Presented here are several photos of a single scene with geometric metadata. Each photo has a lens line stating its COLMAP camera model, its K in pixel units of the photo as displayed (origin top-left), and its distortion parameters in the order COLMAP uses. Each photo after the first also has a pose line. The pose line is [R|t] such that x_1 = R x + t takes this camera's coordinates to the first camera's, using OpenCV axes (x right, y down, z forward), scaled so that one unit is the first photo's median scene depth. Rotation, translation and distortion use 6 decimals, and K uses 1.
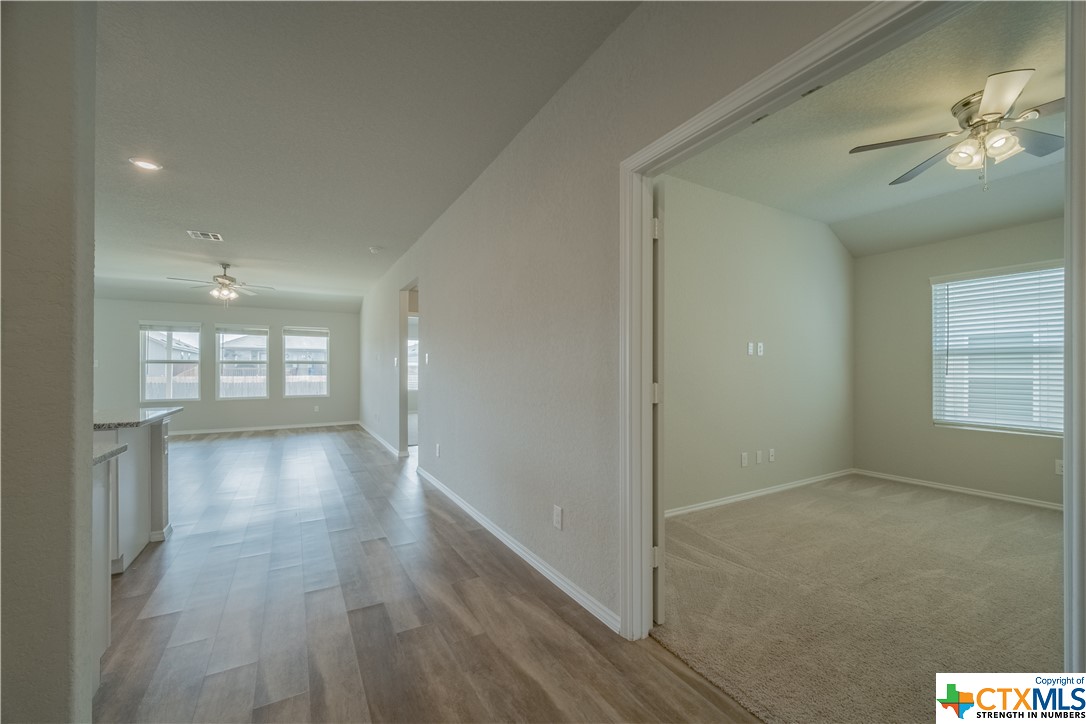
lens RADIAL K [[430.7, 0, 538.2], [0, 430.7, 373.0], [0, 0, 1]] dist [-0.003140, -0.000068]
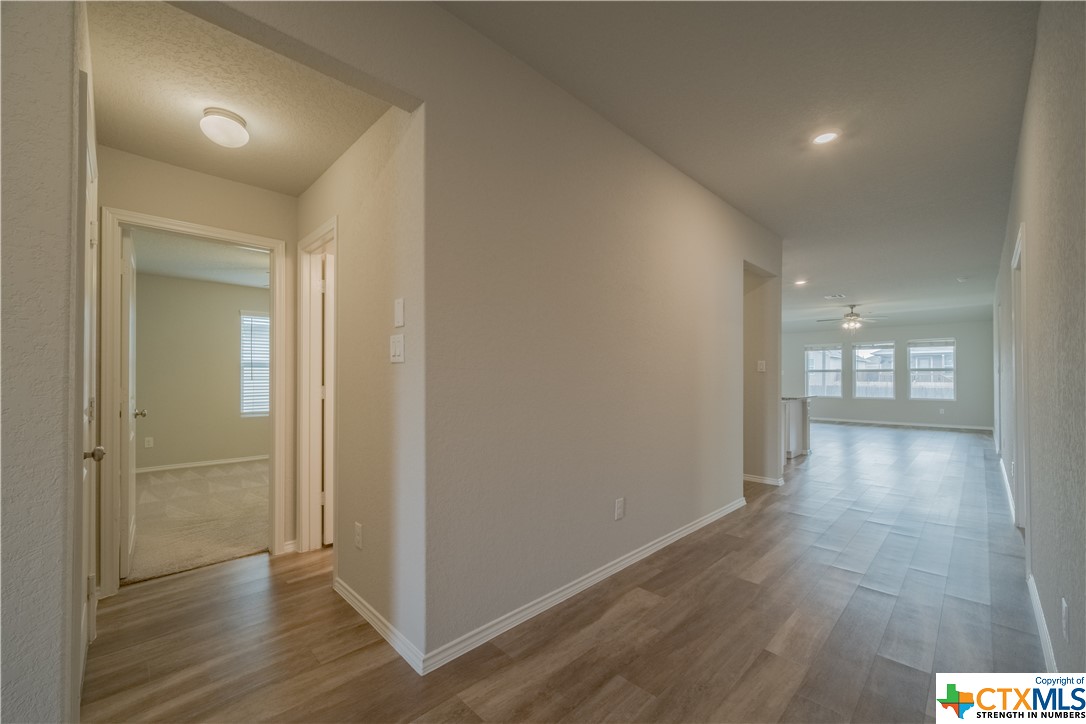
lens RADIAL K [[430.7, 0, 538.2], [0, 430.7, 373.0], [0, 0, 1]] dist [-0.003140, -0.000068]
pose [[0.250661, -0.007597, -0.968045, 0.307141], [-0.006524, 0.999933, -0.009536, 0.001604], [0.968053, 0.008706, 0.250595, -0.296559]]
